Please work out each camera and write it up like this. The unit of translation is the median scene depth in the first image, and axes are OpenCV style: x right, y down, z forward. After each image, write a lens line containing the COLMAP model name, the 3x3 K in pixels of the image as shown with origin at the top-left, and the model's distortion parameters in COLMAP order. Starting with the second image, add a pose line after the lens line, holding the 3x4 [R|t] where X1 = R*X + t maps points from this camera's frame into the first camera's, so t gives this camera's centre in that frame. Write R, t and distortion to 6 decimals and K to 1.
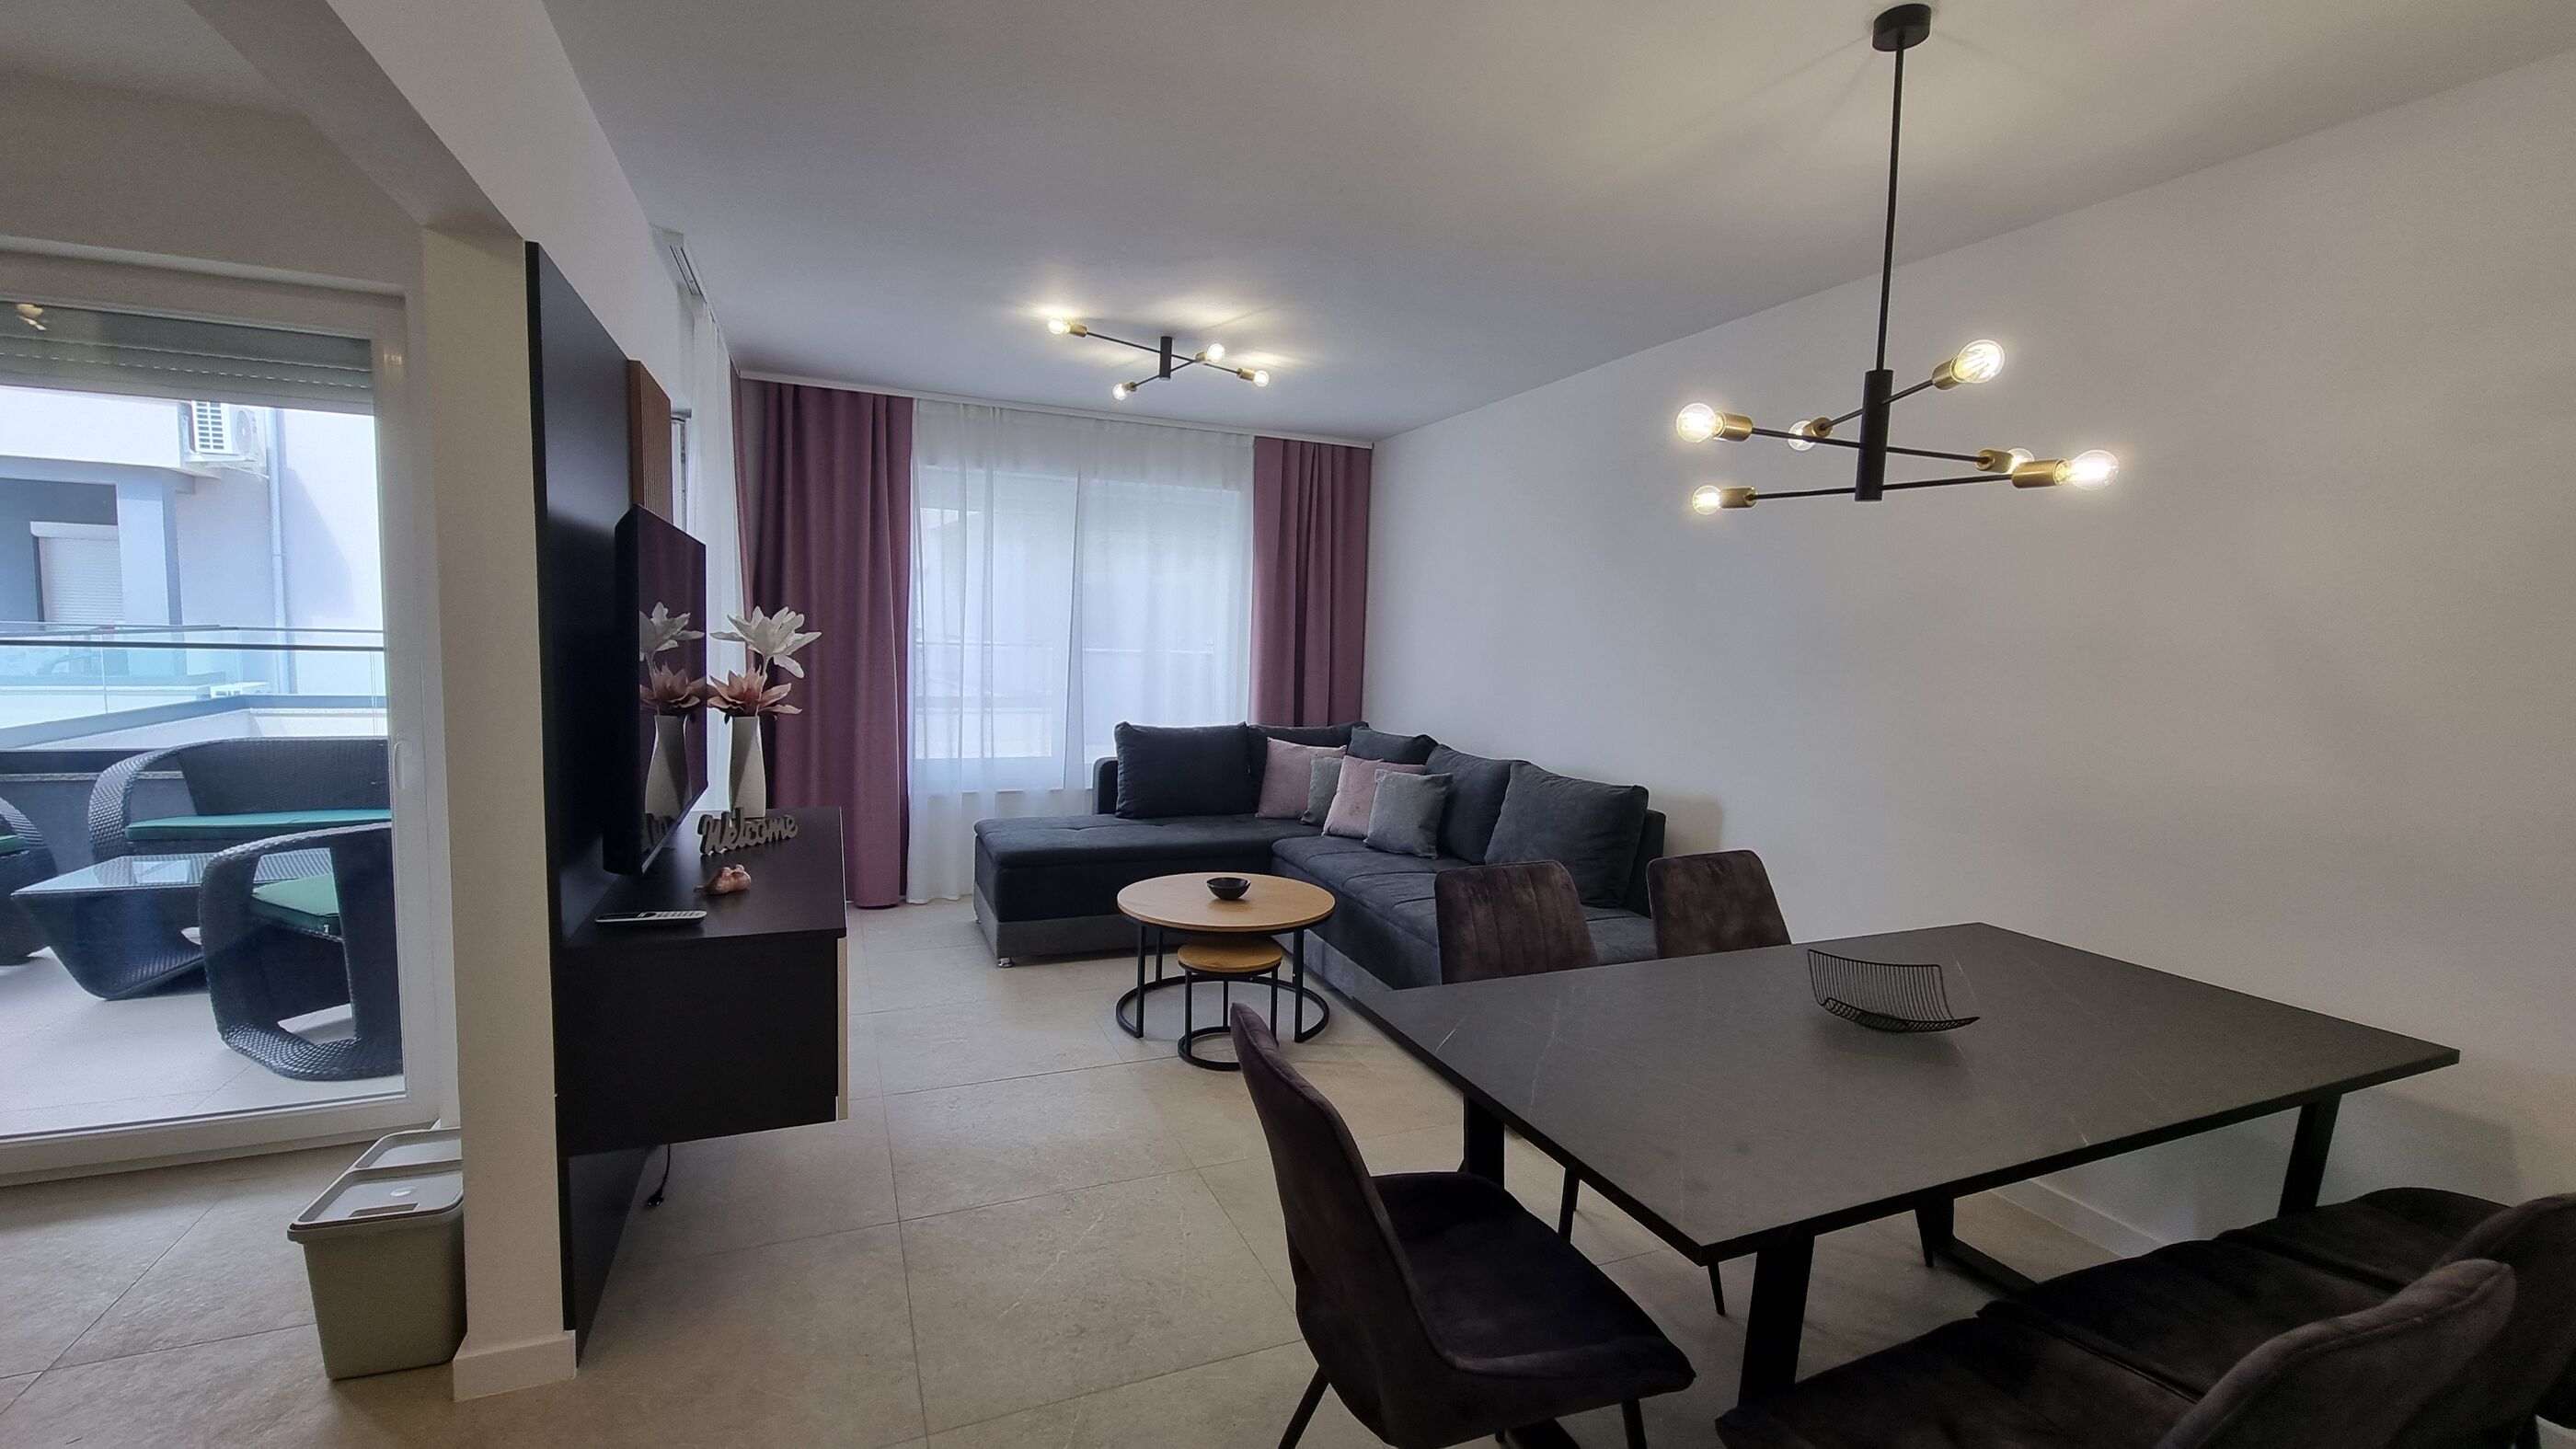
lens RADIAL K [[1084.4, 0, 1296.5], [0, 1084.4, 730.8], [0, 0, 1]] dist [-0.000504, -0.001350]
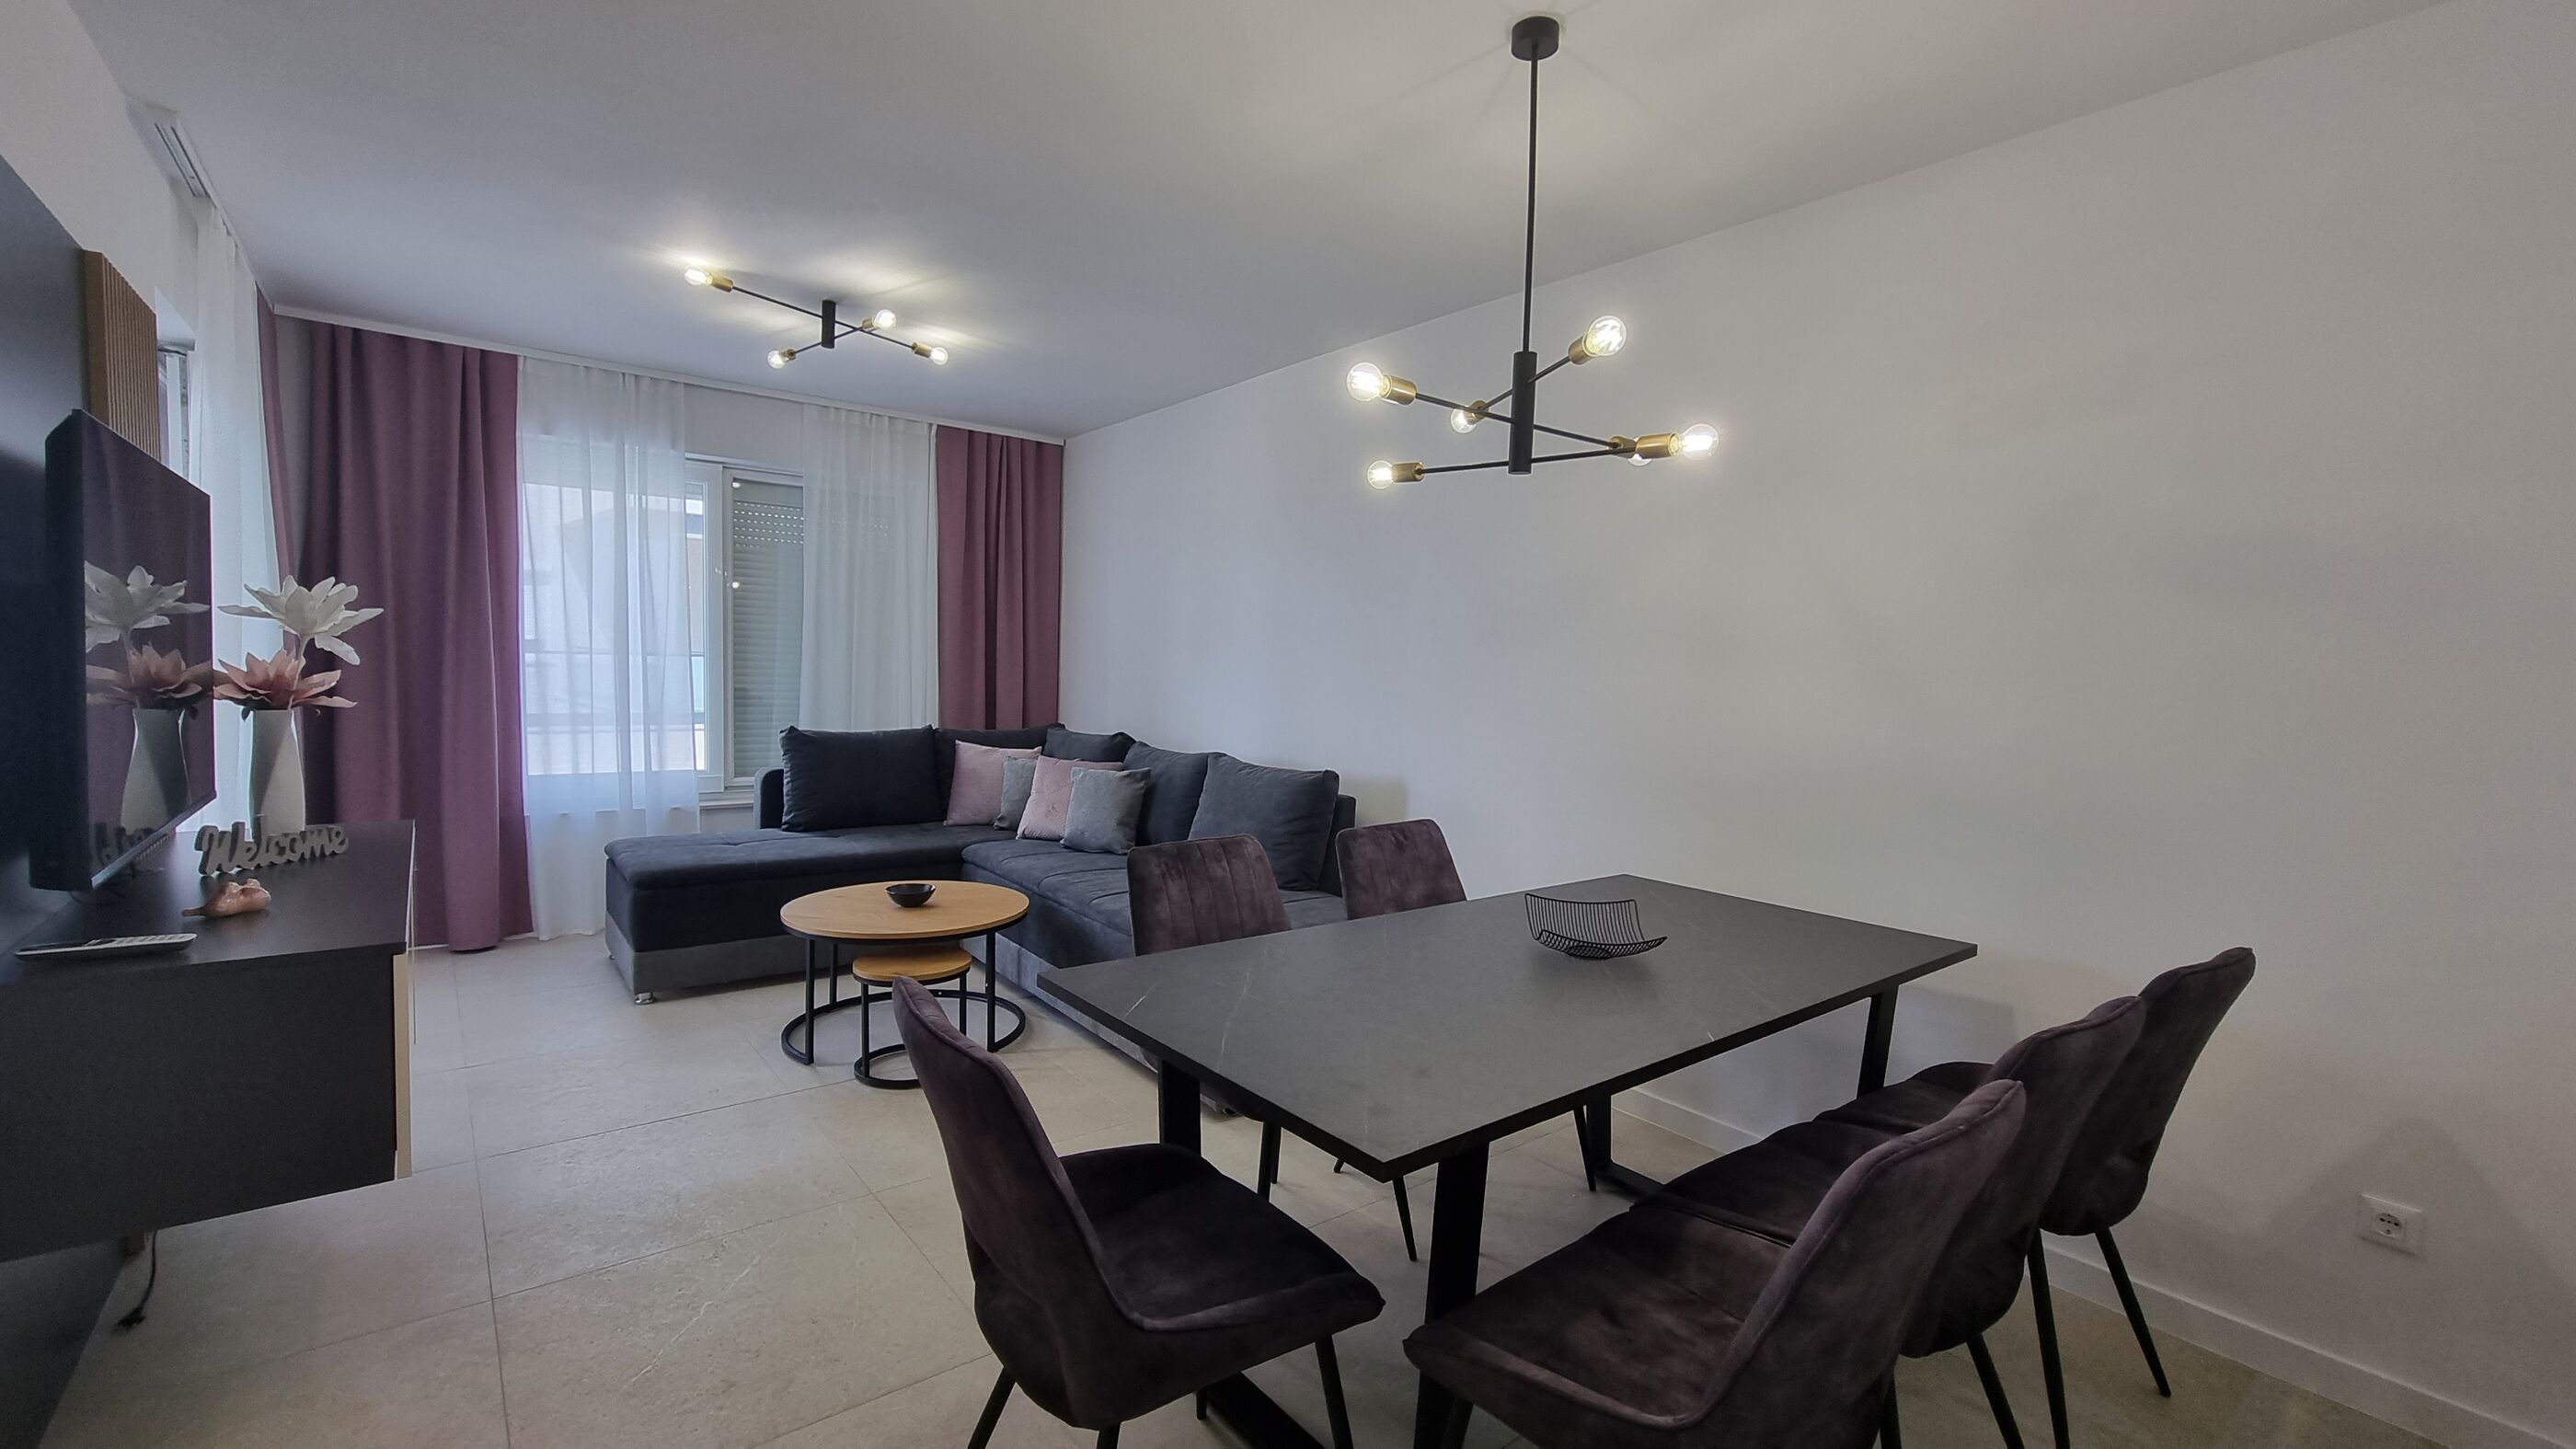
lens RADIAL K [[1084.4, 0, 1296.5], [0, 1084.4, 730.8], [0, 0, 1]] dist [-0.000504, -0.001350]
pose [[0.963687, -0.019295, 0.266336, 0.013687], [0.024418, 0.999575, -0.015937, 0.034524], [-0.265915, 0.021862, 0.963748, 0.016852]]
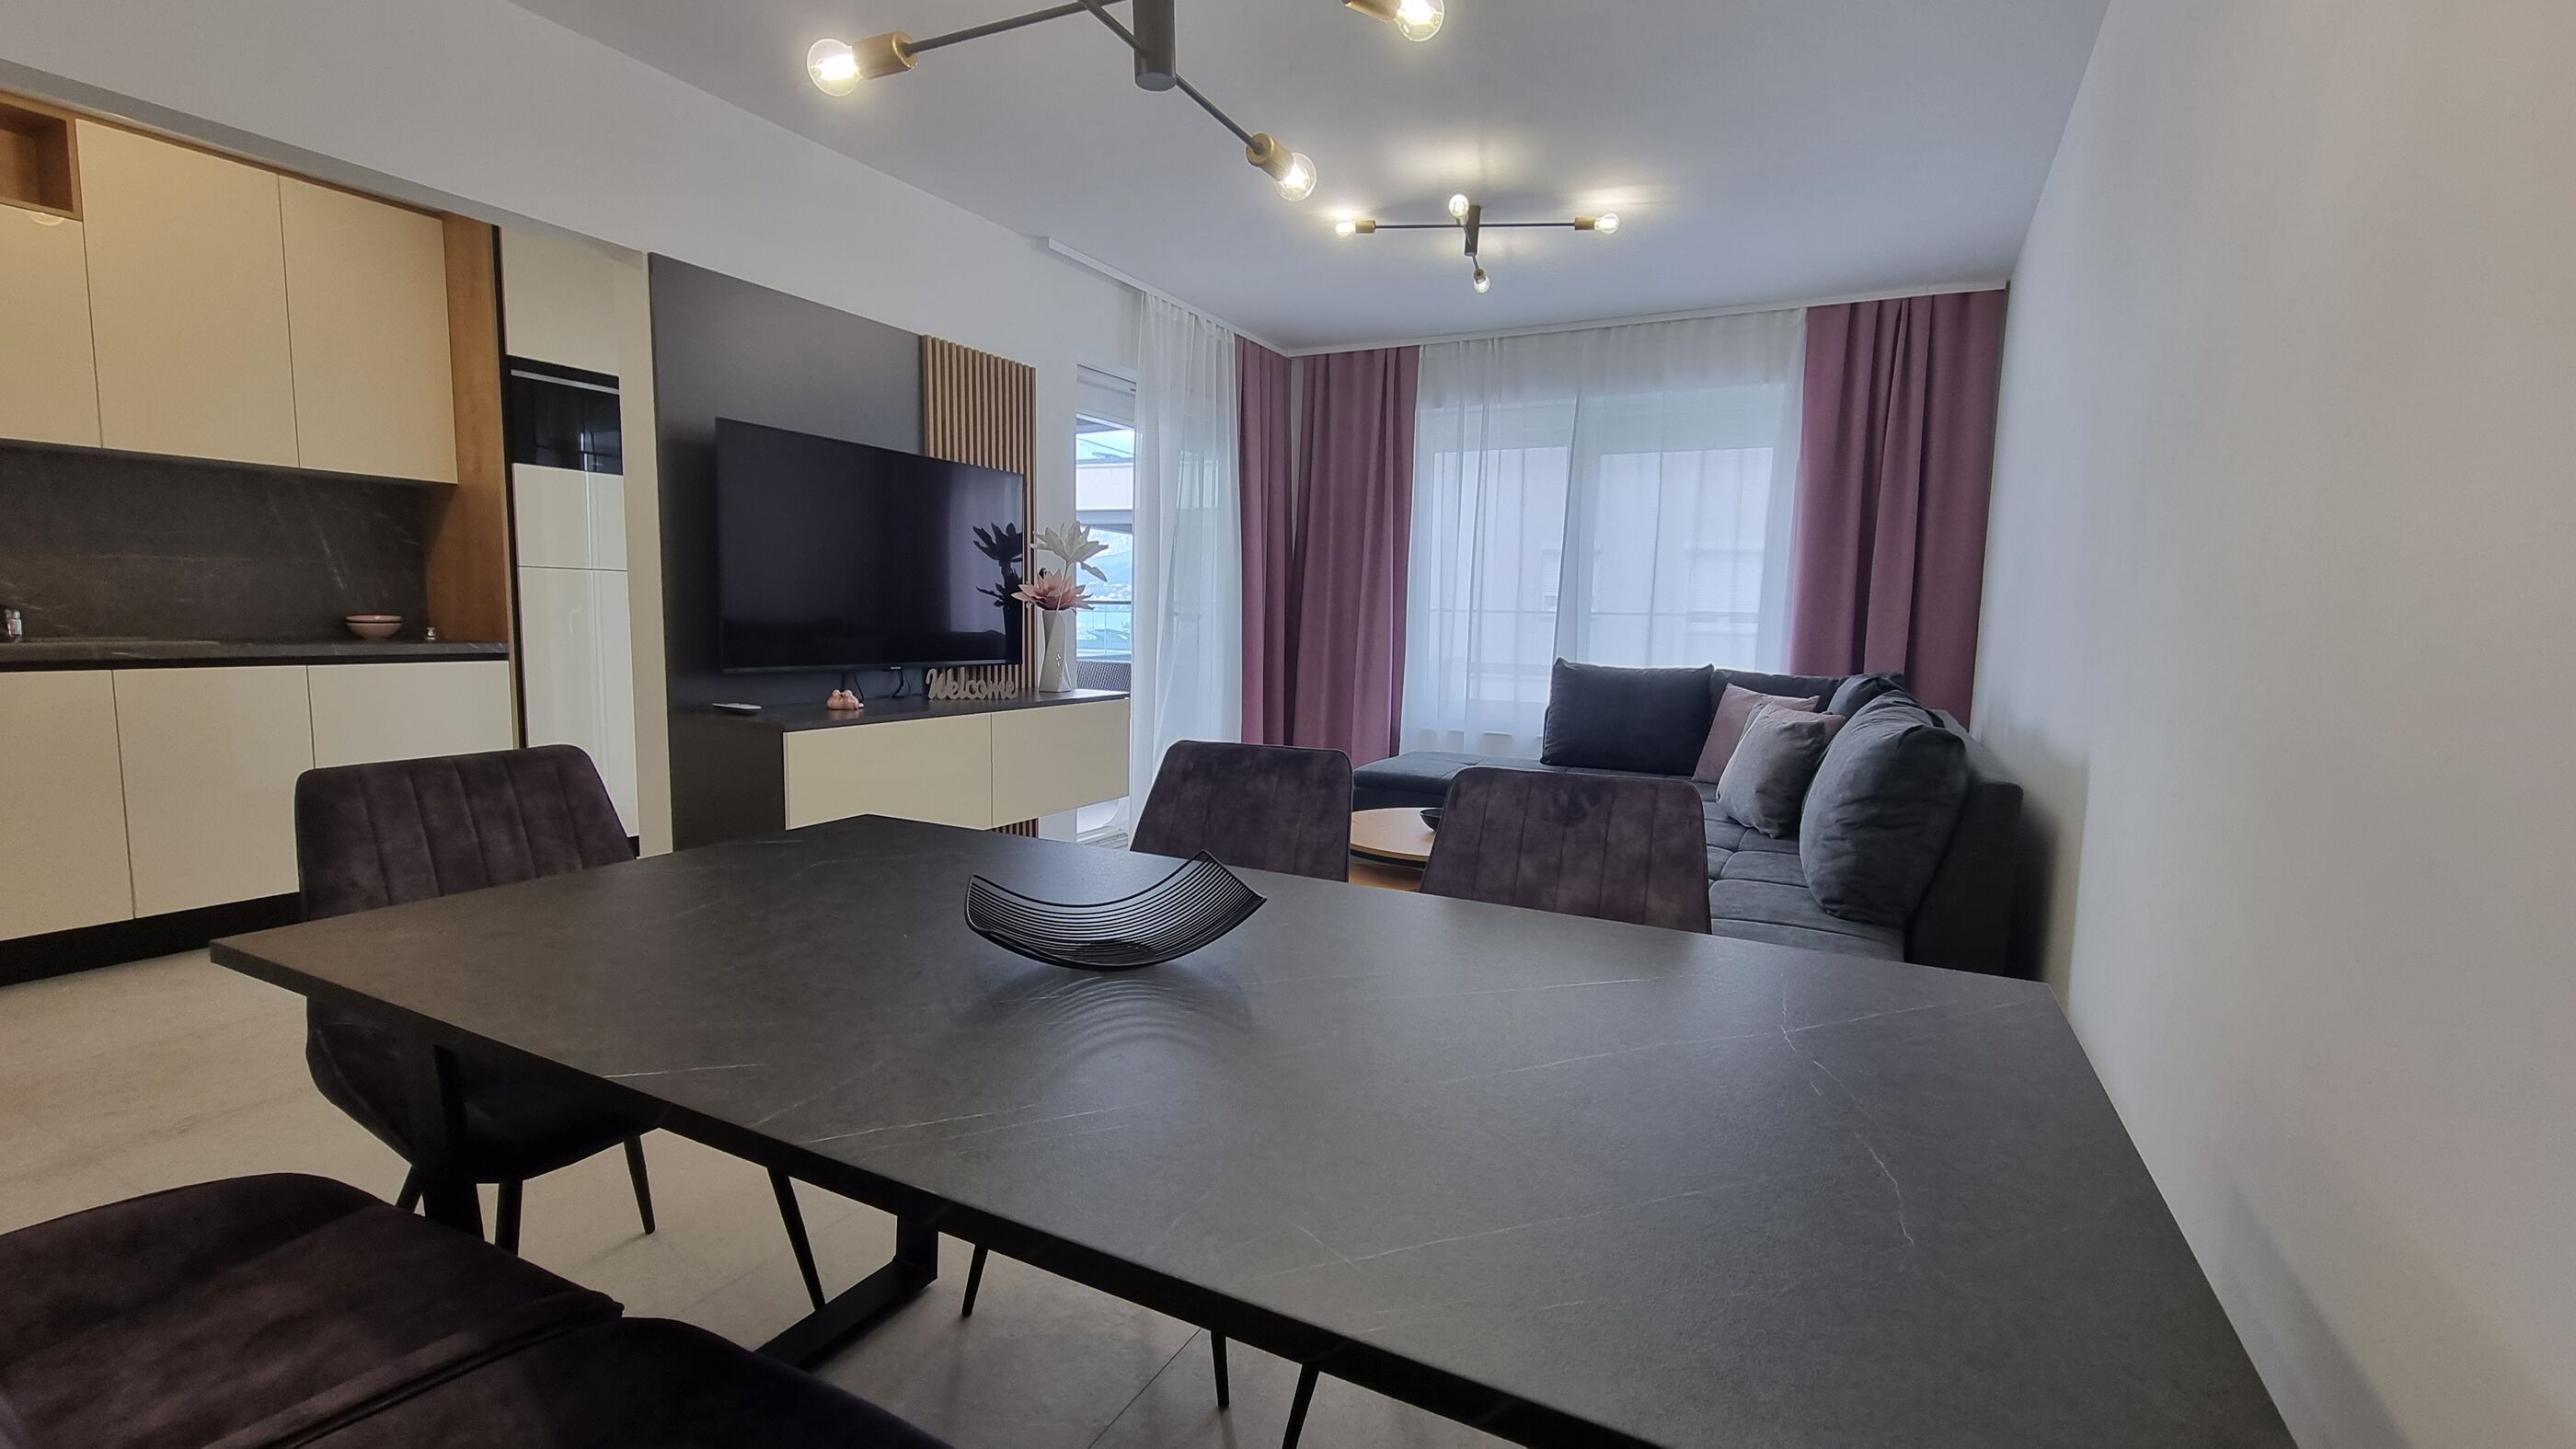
lens RADIAL K [[1084.4, 0, 1296.5], [0, 1084.4, 730.8], [0, 0, 1]] dist [-0.000504, -0.001350]
pose [[0.634814, 0.063903, -0.770018, 0.660670], [-0.071792, 0.997141, 0.023565, 0.077028], [0.769322, 0.040322, 0.637587, 0.434018]]
